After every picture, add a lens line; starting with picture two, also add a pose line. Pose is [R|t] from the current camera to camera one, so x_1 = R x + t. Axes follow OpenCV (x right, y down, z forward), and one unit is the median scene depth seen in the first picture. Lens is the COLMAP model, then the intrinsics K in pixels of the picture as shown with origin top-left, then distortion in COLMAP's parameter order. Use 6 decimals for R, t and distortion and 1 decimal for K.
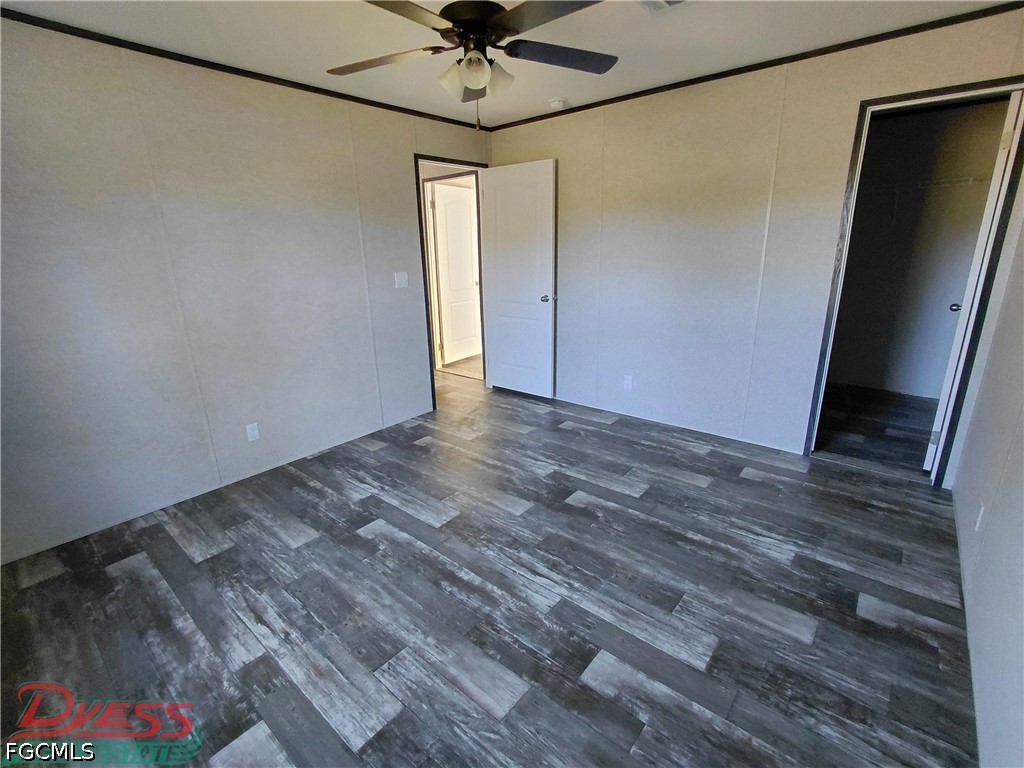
lens RADIAL K [[473.4, 0, 516.0], [0, 473.4, 382.2], [0, 0, 1]] dist [0.000250, 0.003138]
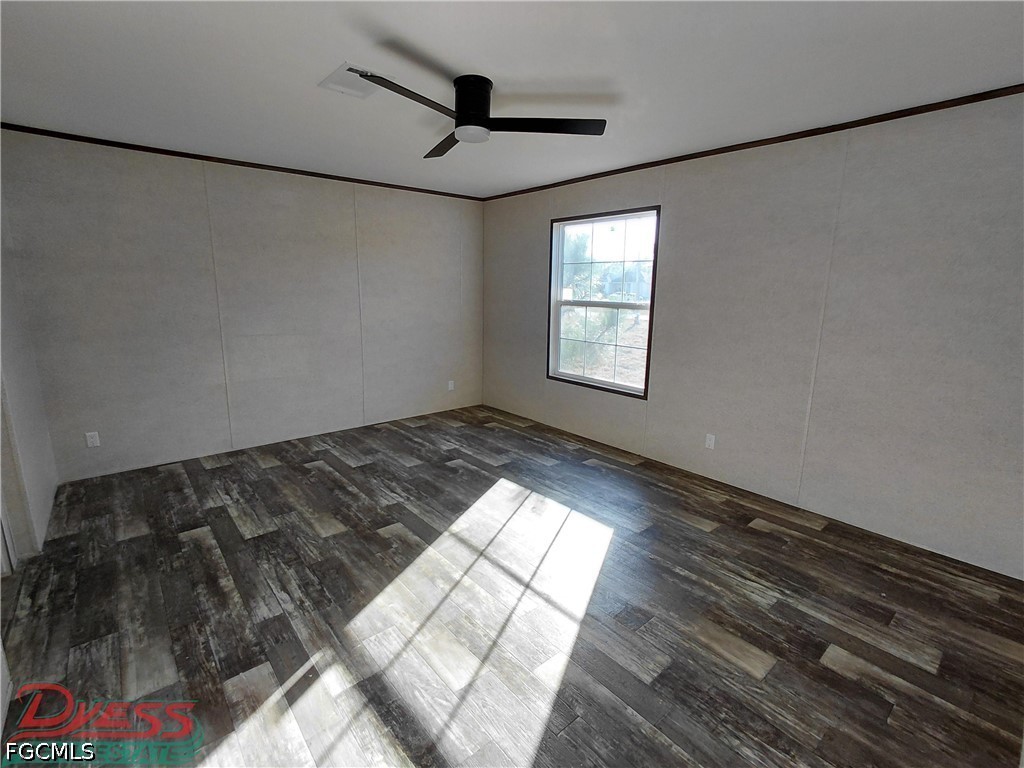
lens RADIAL K [[473.4, 0, 508.6], [0, 473.4, 384.2], [0, 0, 1]] dist [0.000250, 0.003138]
pose [[0.984951, 0.076117, -0.155168, 0.167345], [-0.088730, 0.993149, -0.076040, 0.035663], [0.148318, 0.088663, 0.984957, -0.137194]]
